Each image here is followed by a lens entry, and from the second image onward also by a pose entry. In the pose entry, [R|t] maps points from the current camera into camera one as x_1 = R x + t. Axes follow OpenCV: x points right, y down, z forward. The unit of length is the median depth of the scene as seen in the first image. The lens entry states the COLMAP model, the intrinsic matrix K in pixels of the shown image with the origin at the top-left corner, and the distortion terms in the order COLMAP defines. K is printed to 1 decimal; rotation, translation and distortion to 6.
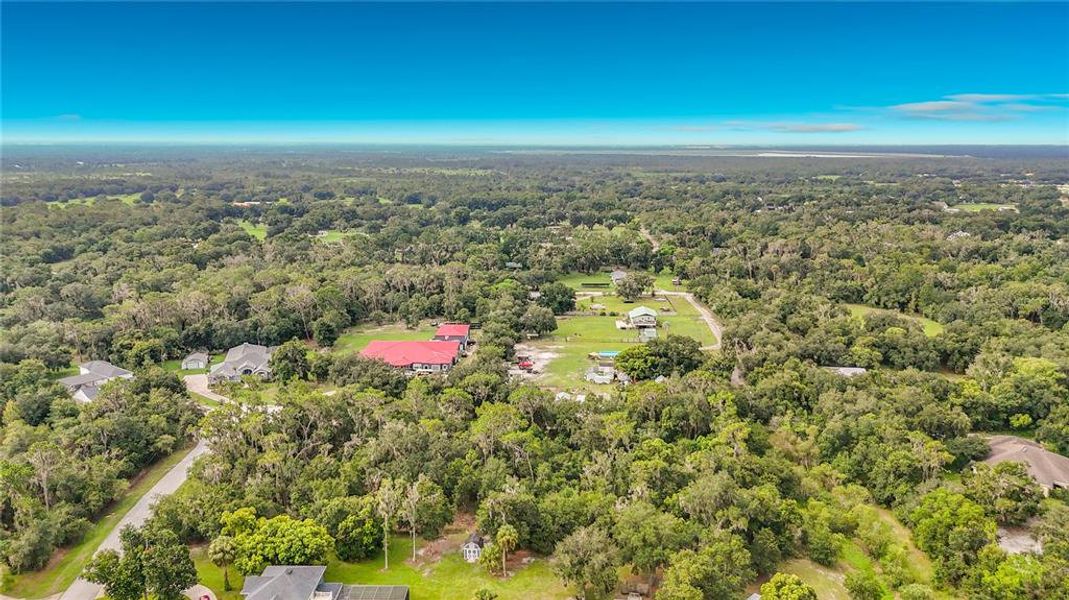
lens RADIAL K [[807.4, 0, 534.8], [0, 807.4, 301.7], [0, 0, 1]] dist [0.044211, -0.018219]
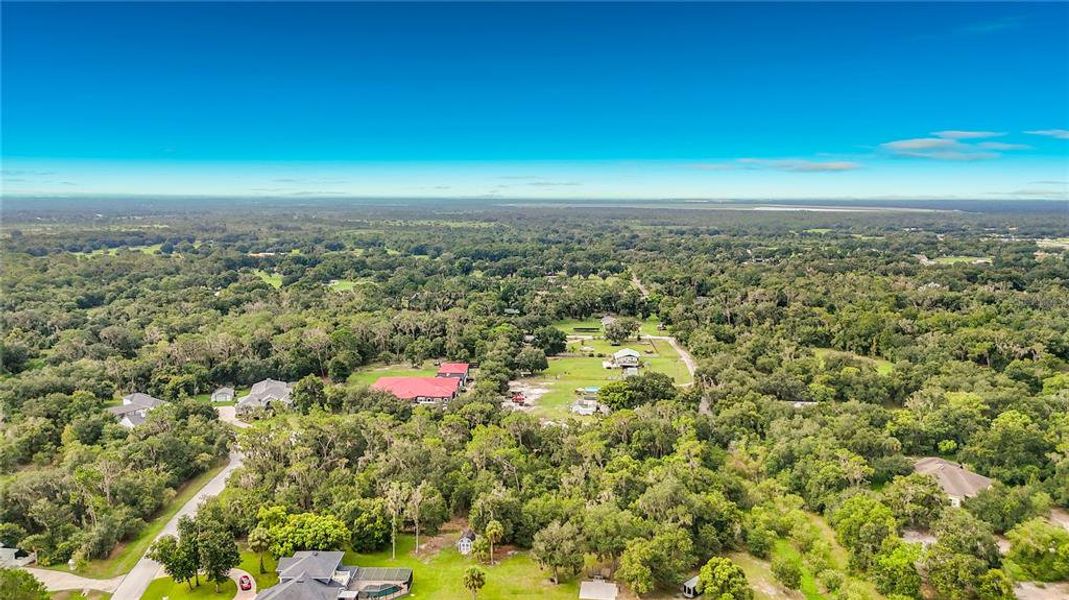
lens RADIAL K [[807.4, 0, 535.4], [0, 807.4, 296.5], [0, 0, 1]] dist [0.044211, -0.018219]
pose [[0.999981, 0.003175, -0.005242, 0.018298], [-0.003529, 0.997614, -0.068951, 0.014637], [0.005011, 0.068968, 0.997606, -0.128126]]
